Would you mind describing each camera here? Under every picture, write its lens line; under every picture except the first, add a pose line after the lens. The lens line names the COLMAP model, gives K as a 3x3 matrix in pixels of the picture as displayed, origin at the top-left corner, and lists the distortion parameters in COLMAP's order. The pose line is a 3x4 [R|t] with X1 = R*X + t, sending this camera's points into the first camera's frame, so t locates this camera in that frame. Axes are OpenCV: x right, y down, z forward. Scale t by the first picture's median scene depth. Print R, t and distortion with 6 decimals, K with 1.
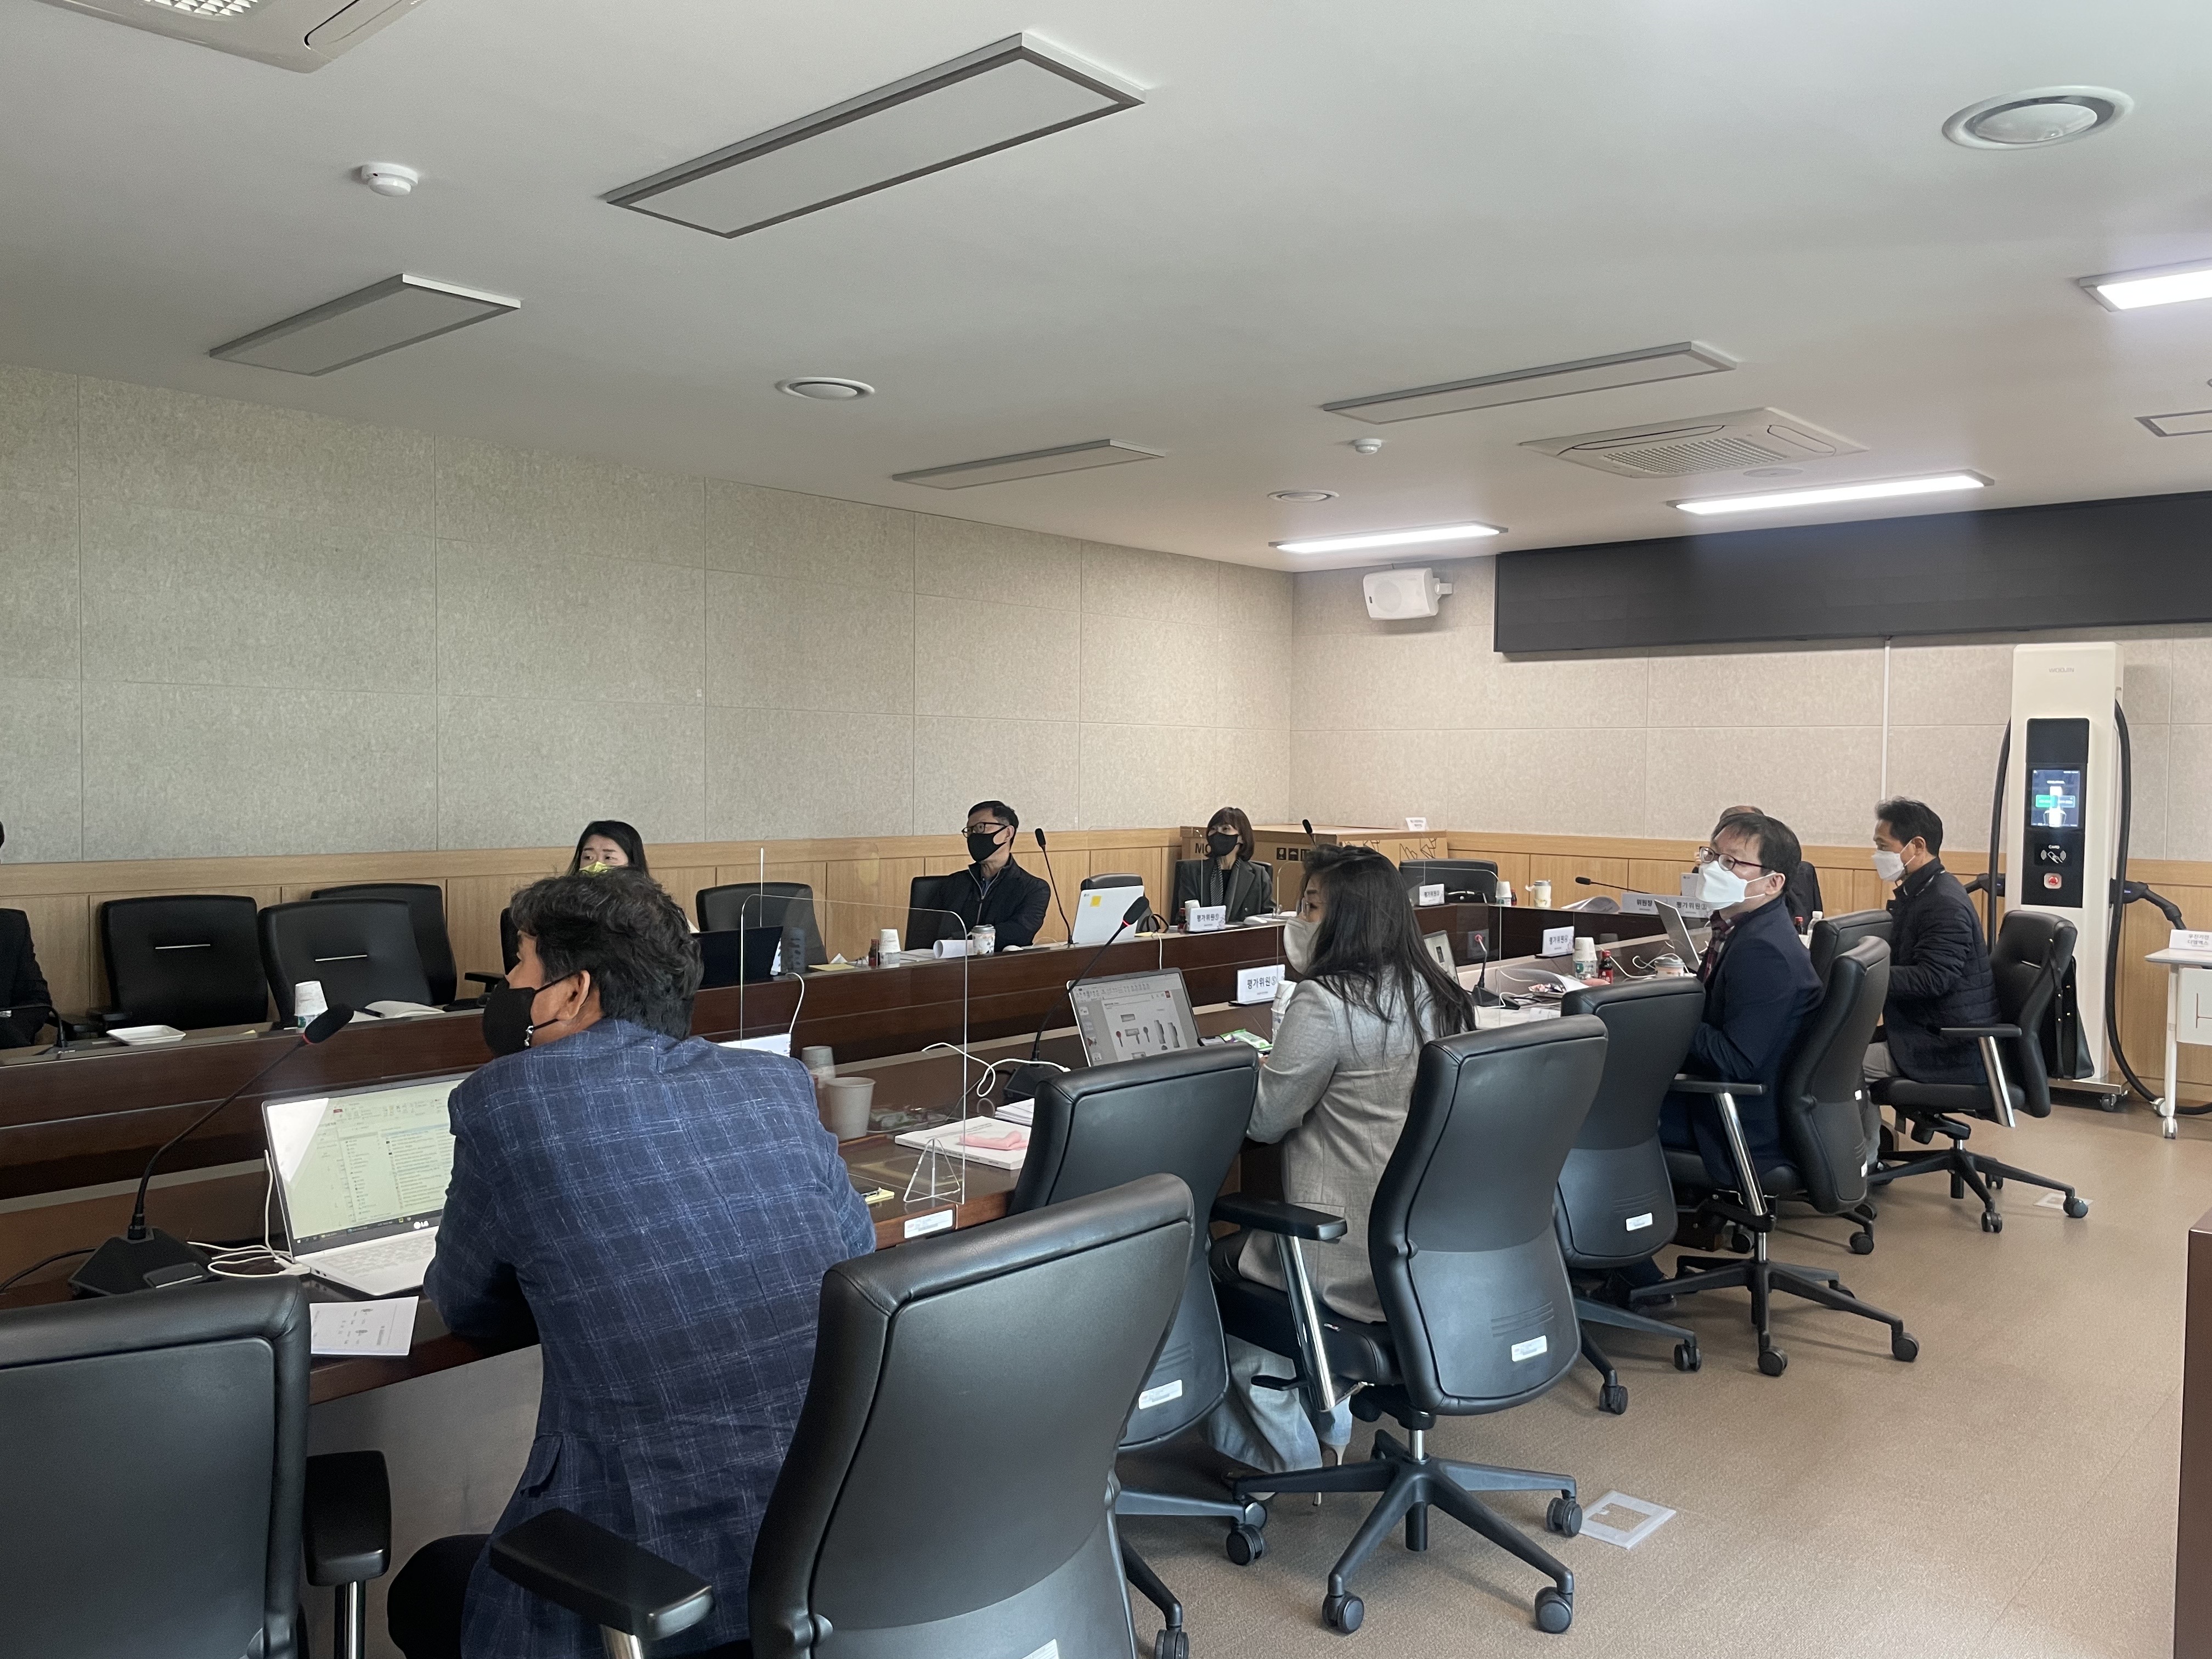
lens RADIAL K [[1623.3, 0, 1109.6], [0, 1623.3, 830.3], [0, 0, 1]] dist [0.082230, -0.119470]
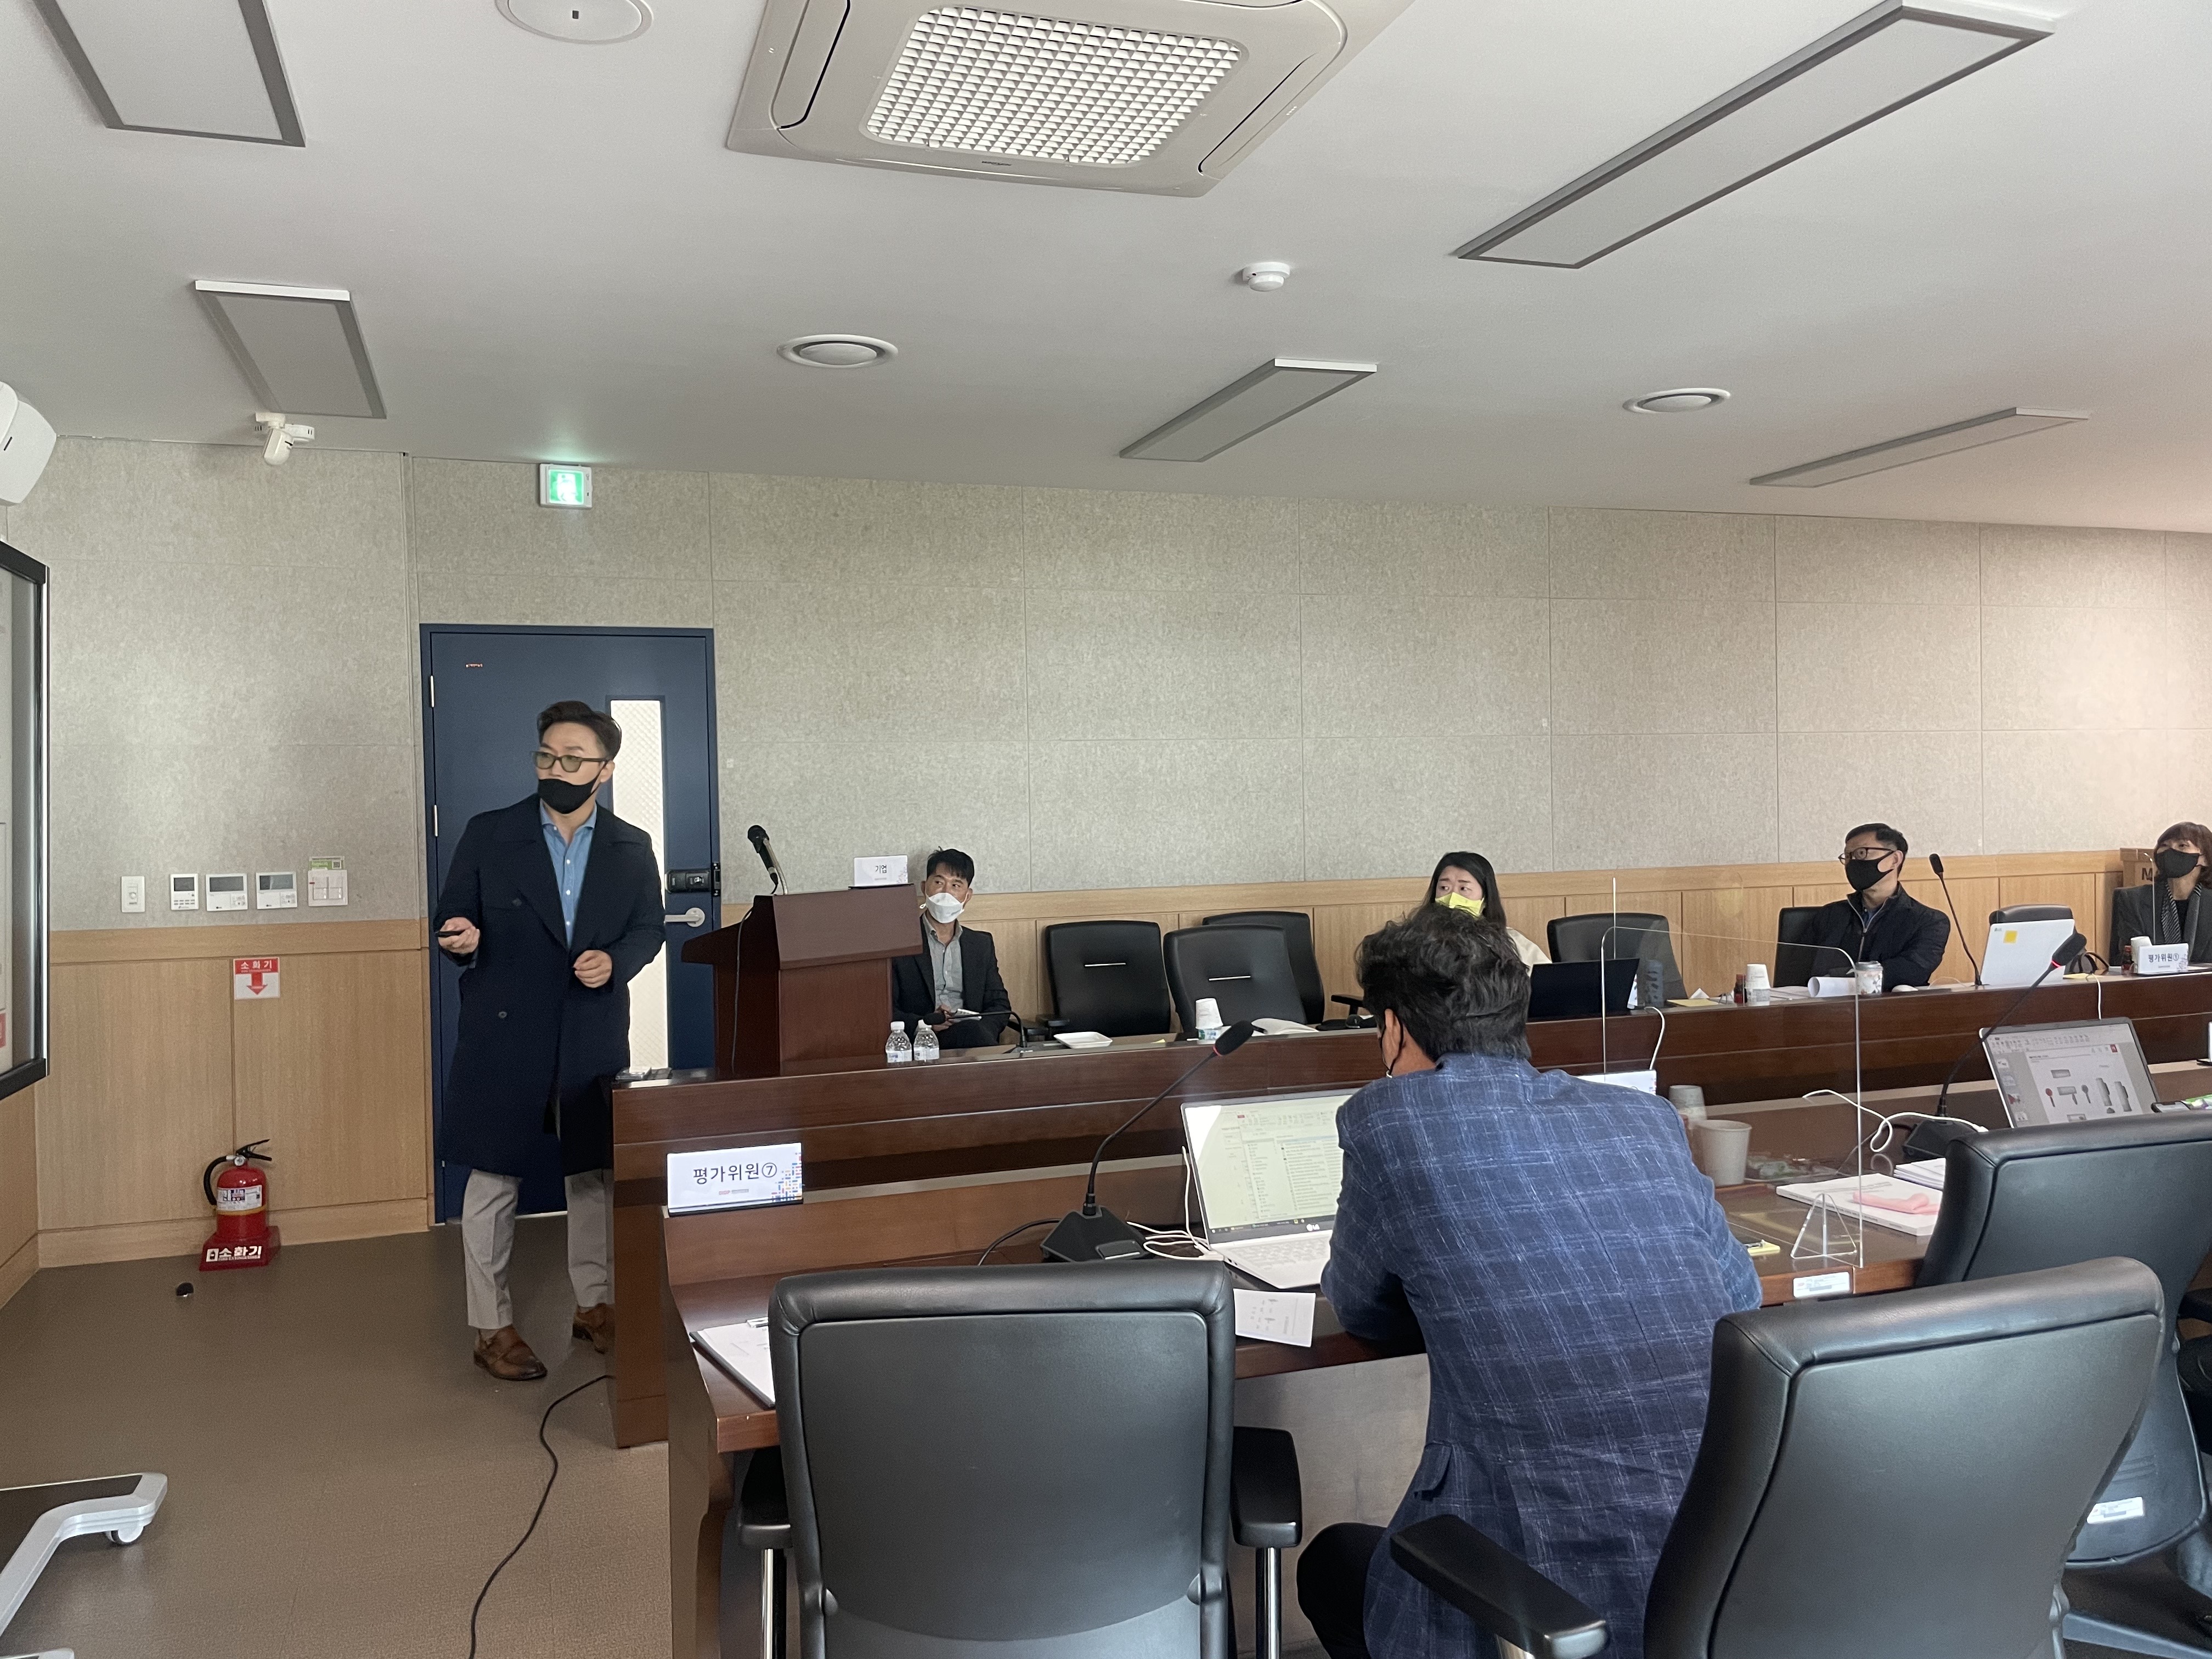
lens RADIAL K [[1623.3, 0, 1109.6], [0, 1623.3, 830.3], [0, 0, 1]] dist [0.082230, -0.119470]
pose [[0.874407, -0.020720, -0.484751, -0.003856], [0.012114, 0.999709, -0.020879, -0.001487], [0.485042, 0.012384, 0.874403, -0.009791]]
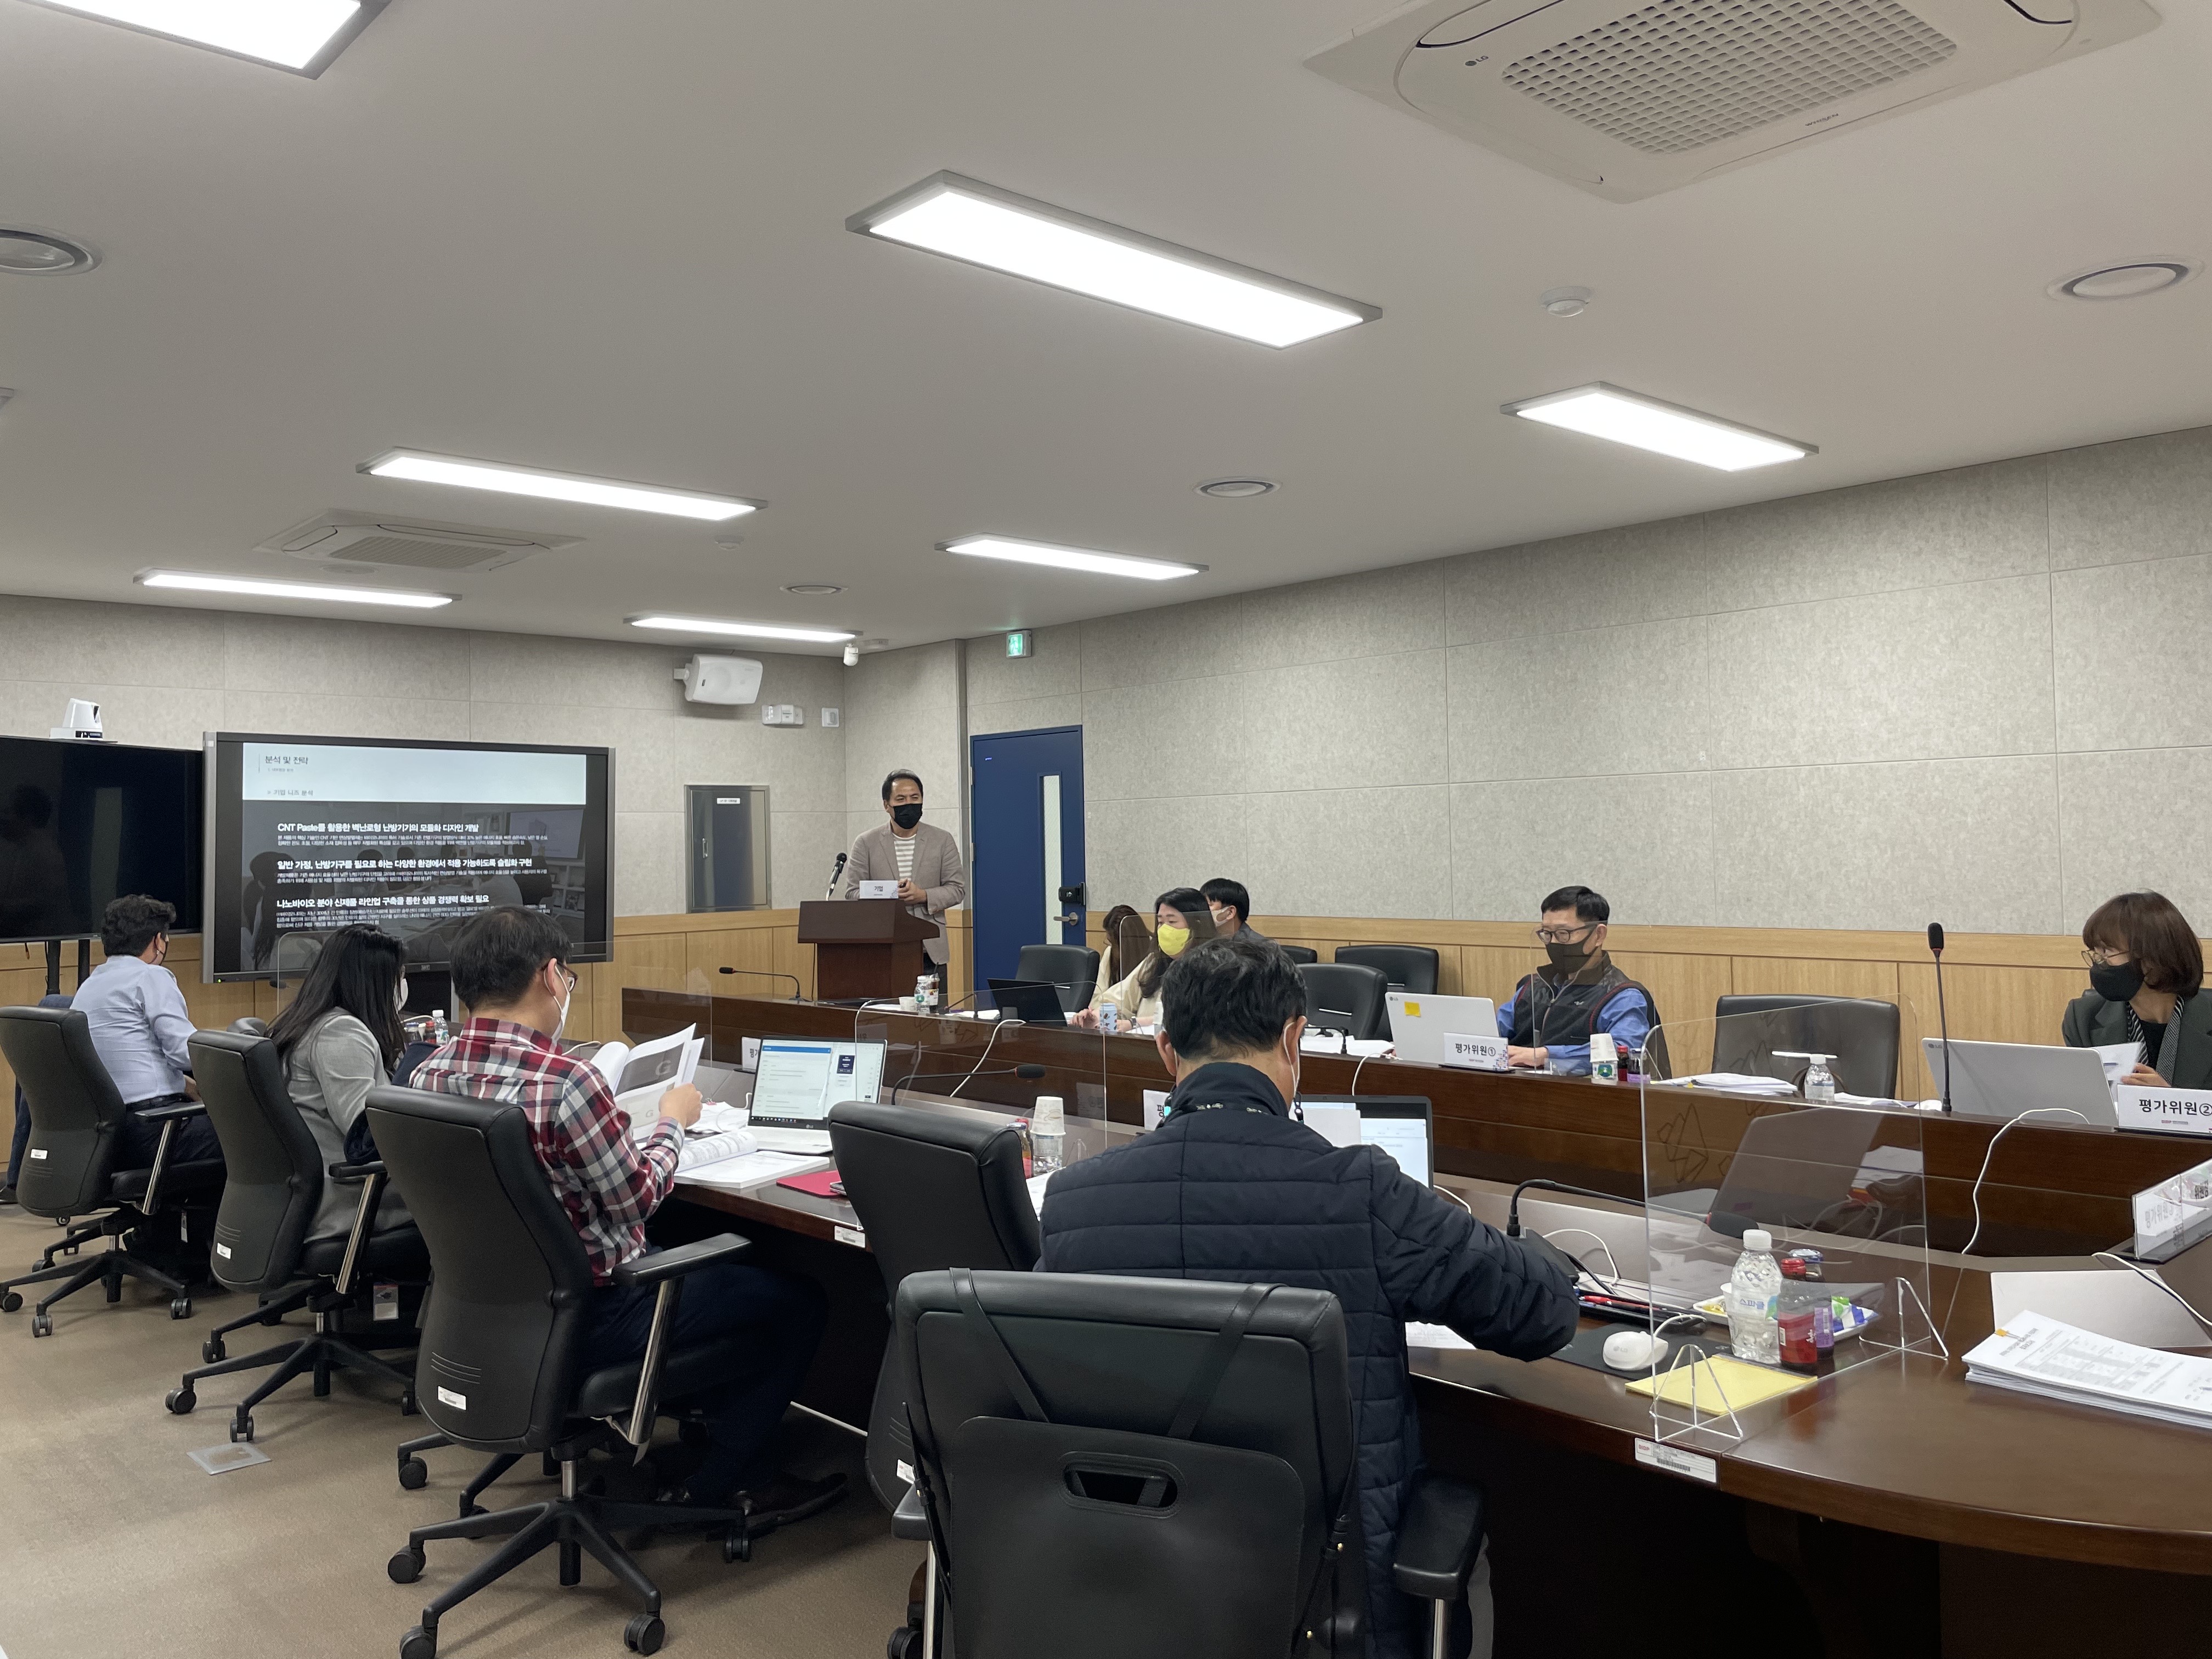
lens RADIAL K [[1623.3, 0, 1109.6], [0, 1623.3, 830.3], [0, 0, 1]] dist [0.082230, -0.119470]
pose [[-0.063012, -0.021358, -0.997784, 2.379312], [-0.021856, 0.999561, -0.020016, -0.071832], [0.997773, 0.020547, -0.063451, 2.711519]]
